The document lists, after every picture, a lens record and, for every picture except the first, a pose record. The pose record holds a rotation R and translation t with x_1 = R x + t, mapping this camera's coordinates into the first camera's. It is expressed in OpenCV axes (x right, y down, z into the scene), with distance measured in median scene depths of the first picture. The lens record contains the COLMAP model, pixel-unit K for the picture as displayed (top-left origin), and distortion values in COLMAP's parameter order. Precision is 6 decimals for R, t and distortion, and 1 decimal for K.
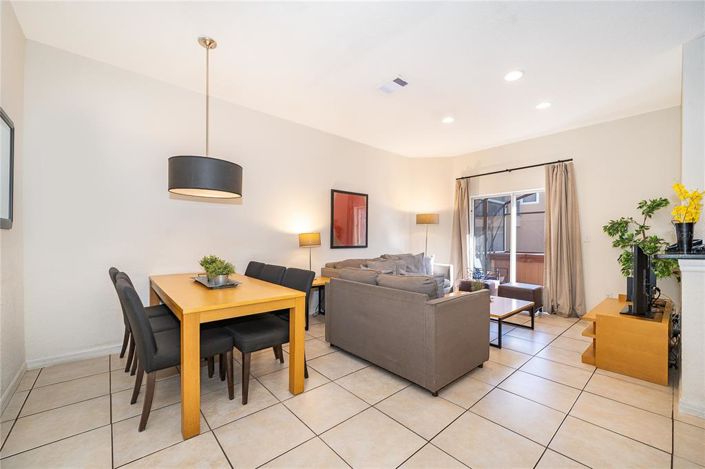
lens RADIAL K [[284.4, 0, 352.4], [0, 284.4, 241.2], [0, 0, 1]] dist [0.001323, 0.000010]
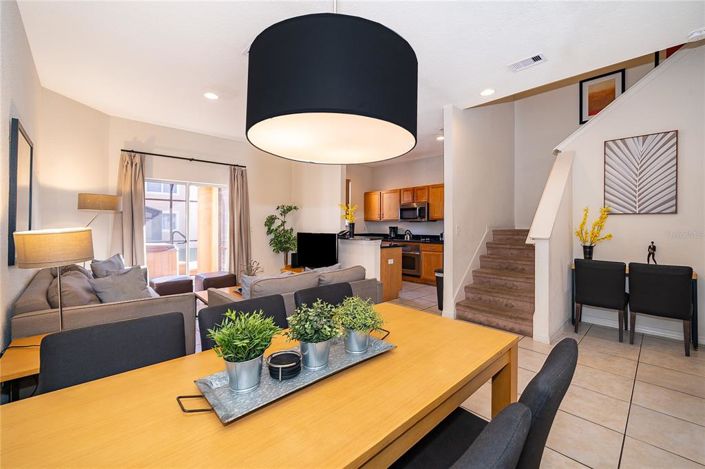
lens RADIAL K [[286.6, 0, 353.0], [0, 286.6, 224.4], [0, 0, 1]] dist [-0.001095, -0.000469]
pose [[-0.033805, -0.005360, 0.999414, -0.600273], [0.002674, 0.999982, 0.005454, -0.041396], [-0.999425, 0.002857, -0.033790, 0.639566]]
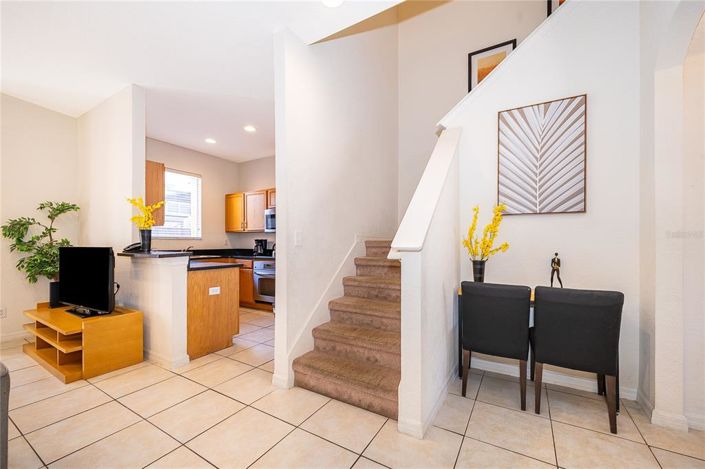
lens RADIAL K [[284.4, 0, 352.4], [0, 284.4, 241.2], [0, 0, 1]] dist [0.001323, 0.000010]
pose [[-0.310061, -0.003232, 0.950711, -0.214378], [0.002148, 0.999989, 0.004100, -0.011309], [-0.950714, 0.003313, -0.310051, 0.311168]]
